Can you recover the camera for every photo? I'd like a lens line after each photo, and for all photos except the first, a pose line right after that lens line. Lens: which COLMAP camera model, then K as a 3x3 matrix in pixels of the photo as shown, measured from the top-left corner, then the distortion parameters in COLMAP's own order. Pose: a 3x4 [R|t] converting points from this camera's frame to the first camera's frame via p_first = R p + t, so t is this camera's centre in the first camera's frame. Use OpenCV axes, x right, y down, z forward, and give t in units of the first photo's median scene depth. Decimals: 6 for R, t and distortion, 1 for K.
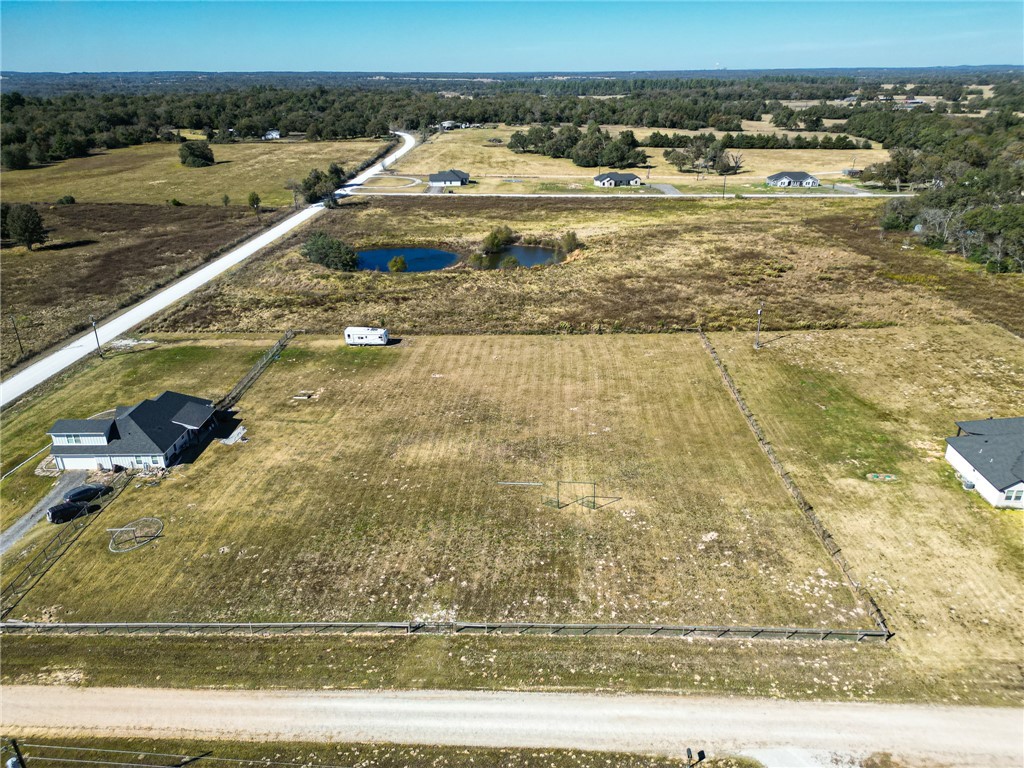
lens RADIAL K [[716.5, 0, 512.9], [0, 716.5, 387.4], [0, 0, 1]] dist [0.078405, -0.075889]
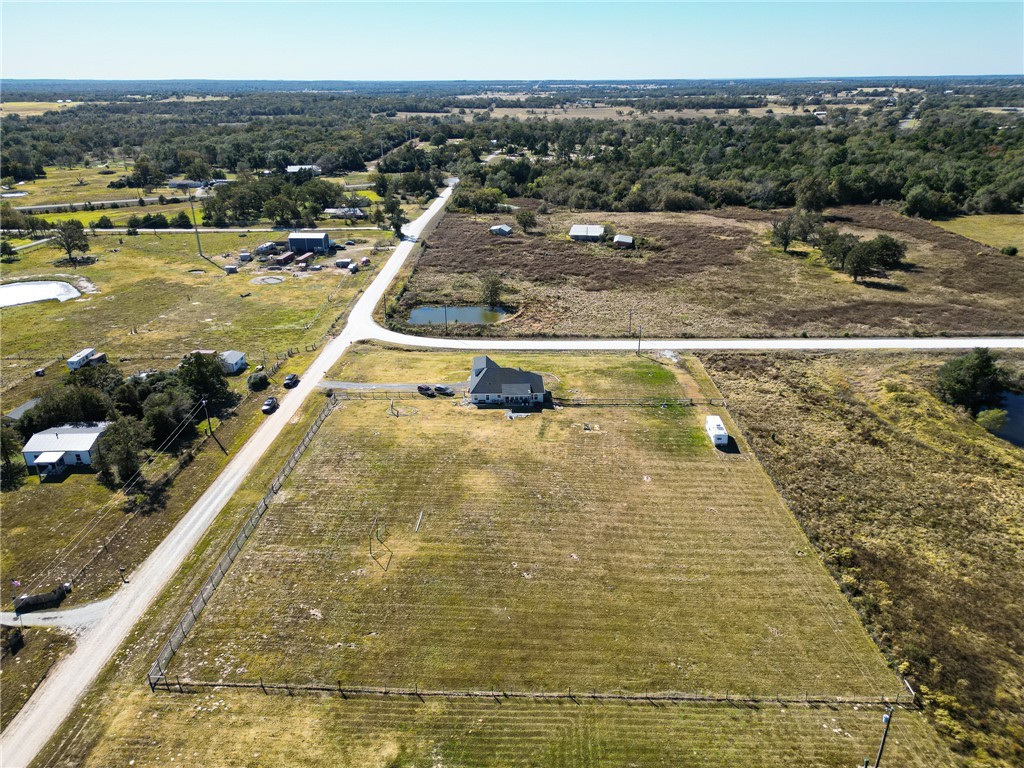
lens RADIAL K [[716.5, 0, 509.9], [0, 716.5, 389.4], [0, 0, 1]] dist [0.078405, -0.075889]
pose [[0.023009, 0.402752, -0.915020, 0.894791], [-0.396026, 0.844060, 0.361560, -0.482575], [0.917951, 0.354053, 0.178921, 0.700233]]
